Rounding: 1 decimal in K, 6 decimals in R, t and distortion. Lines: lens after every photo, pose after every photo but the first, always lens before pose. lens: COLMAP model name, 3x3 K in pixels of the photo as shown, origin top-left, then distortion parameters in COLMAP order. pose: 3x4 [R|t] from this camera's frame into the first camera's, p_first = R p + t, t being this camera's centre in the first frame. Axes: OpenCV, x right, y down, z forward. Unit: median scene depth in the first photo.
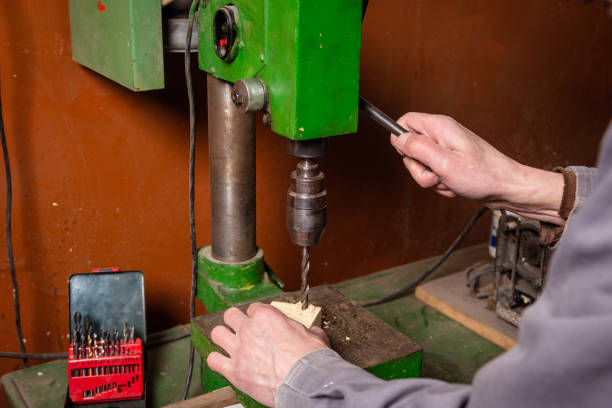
lens RADIAL K [[816.5, 0, 306.0], [0, 816.5, 204.0], [0, 0, 1]] dist [0.003808, 0.019033]
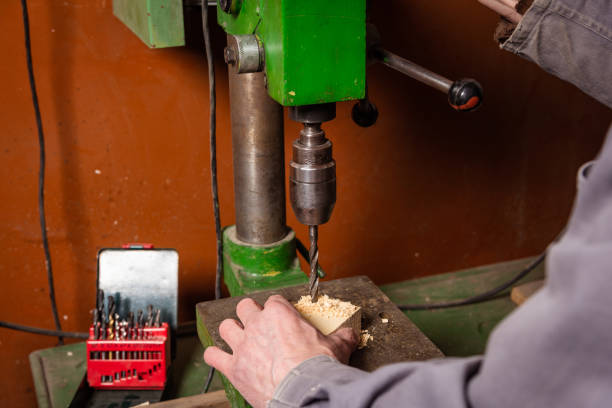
lens RADIAL K [[939.0, 0, 306.0], [0, 939.0, 204.0], [0, 0, 1]] dist [0.002789, 0.025387]
pose [[0.977075, 0.046247, -0.207812, 0.161982], [-0.041956, 0.998806, 0.025012, 0.000304], [0.208721, -0.015720, 0.977849, 0.018525]]
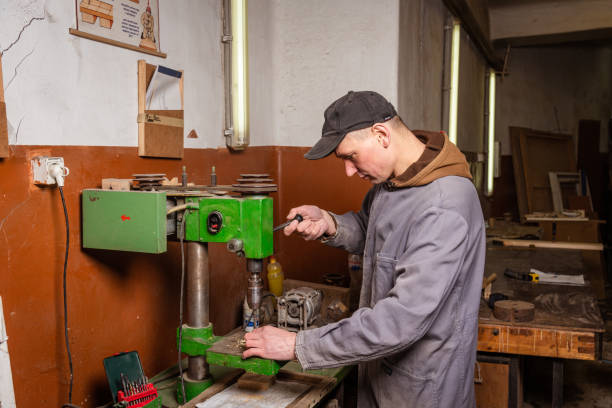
lens RADIAL K [[639.4, 0, 287.7], [0, 639.4, 210.7], [0, 0, 1]] dist [0.013631, 0.010026]
pose [[0.827108, -0.070362, 0.557621, -0.774979], [0.195630, 0.966134, -0.168265, 0.094933], [-0.526897, 0.248261, 0.812863, -0.532565]]
